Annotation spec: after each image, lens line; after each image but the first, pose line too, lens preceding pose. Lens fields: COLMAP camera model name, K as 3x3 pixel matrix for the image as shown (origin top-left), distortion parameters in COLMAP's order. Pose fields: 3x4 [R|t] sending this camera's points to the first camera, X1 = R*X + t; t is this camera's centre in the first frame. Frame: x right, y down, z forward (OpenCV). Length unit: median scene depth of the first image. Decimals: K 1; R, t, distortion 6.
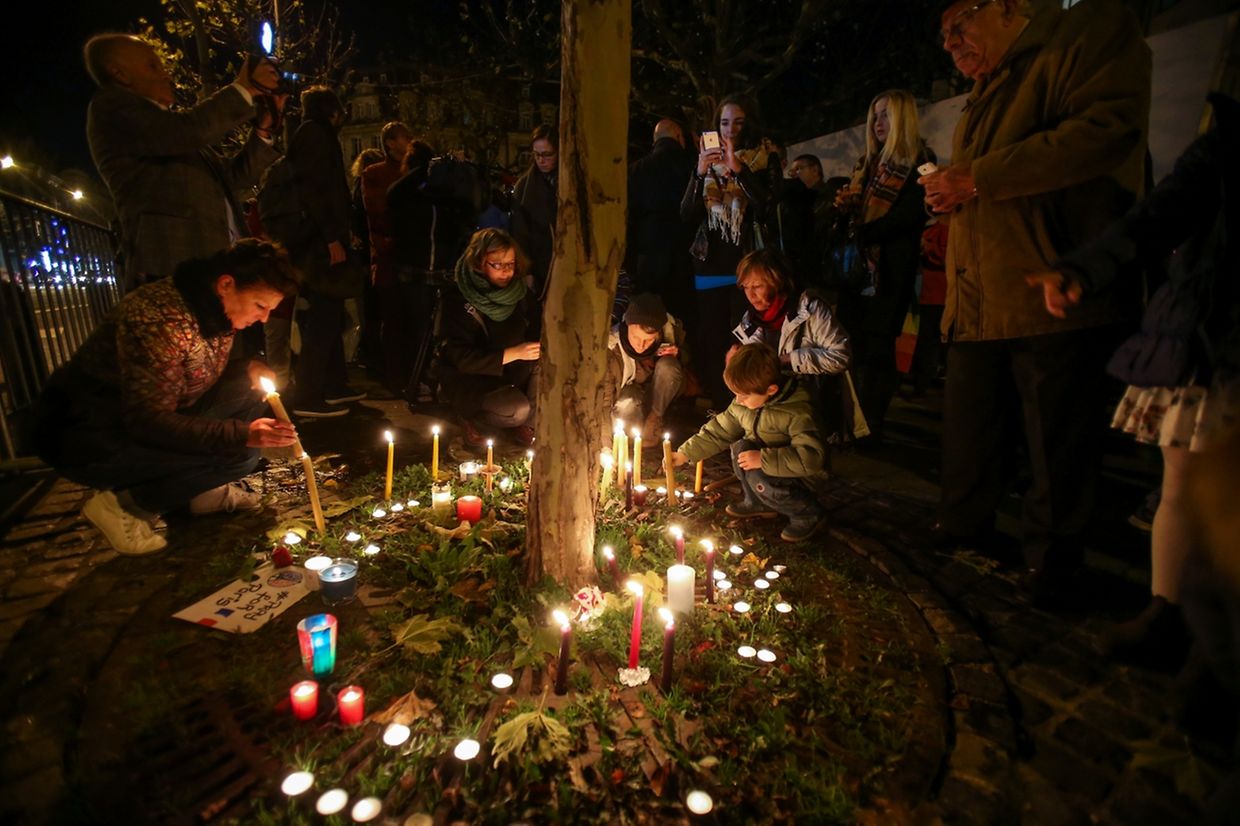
lens RADIAL K [[569.4, 0, 620.7], [0, 569.4, 419.9], [0, 0, 1]] dist [-0.069949, 0.025717]
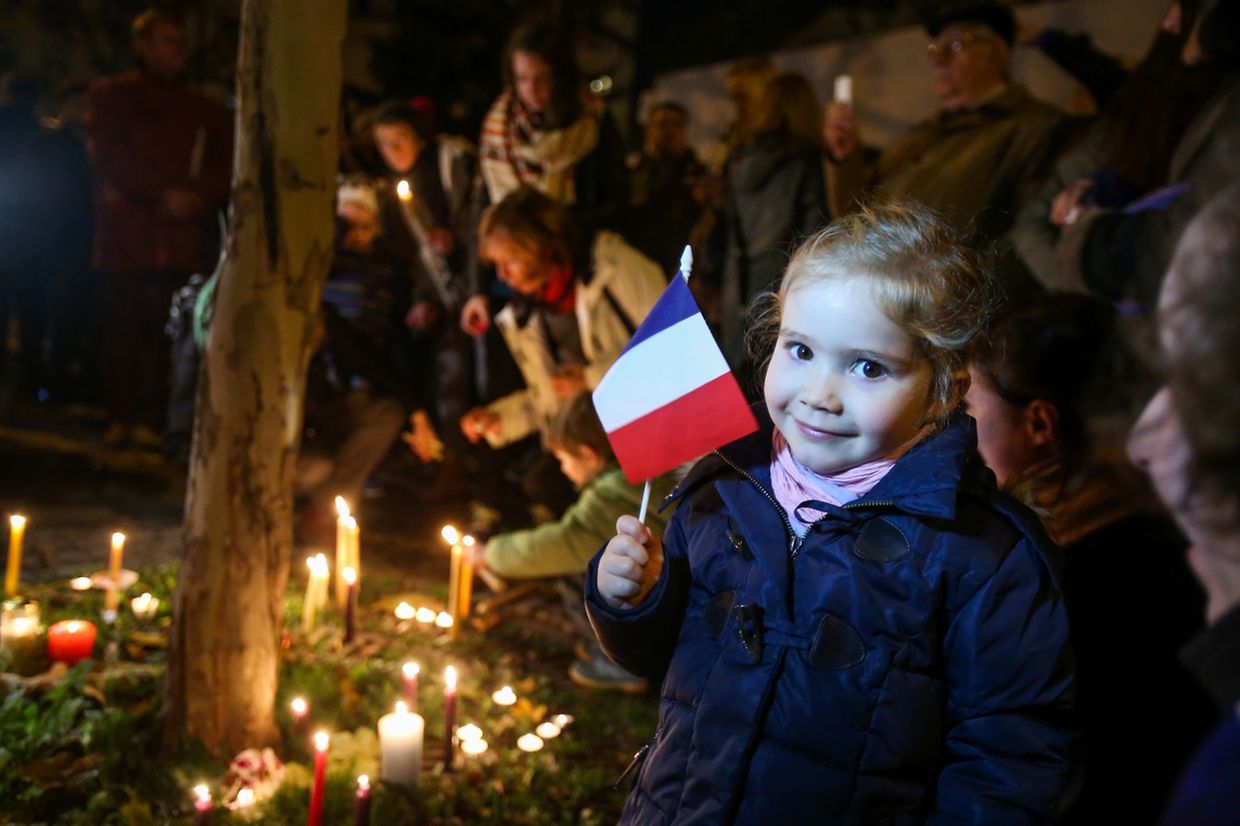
lens RADIAL K [[992.3, 0, 620.0], [0, 992.3, 413.0], [0, 0, 1]] dist [-0.044653, 0.106153]
pose [[0.975106, 0.029770, 0.219733, 0.096081], [-0.010165, 0.995907, -0.089816, 0.000750], [-0.221507, 0.085346, 0.971417, -0.261359]]
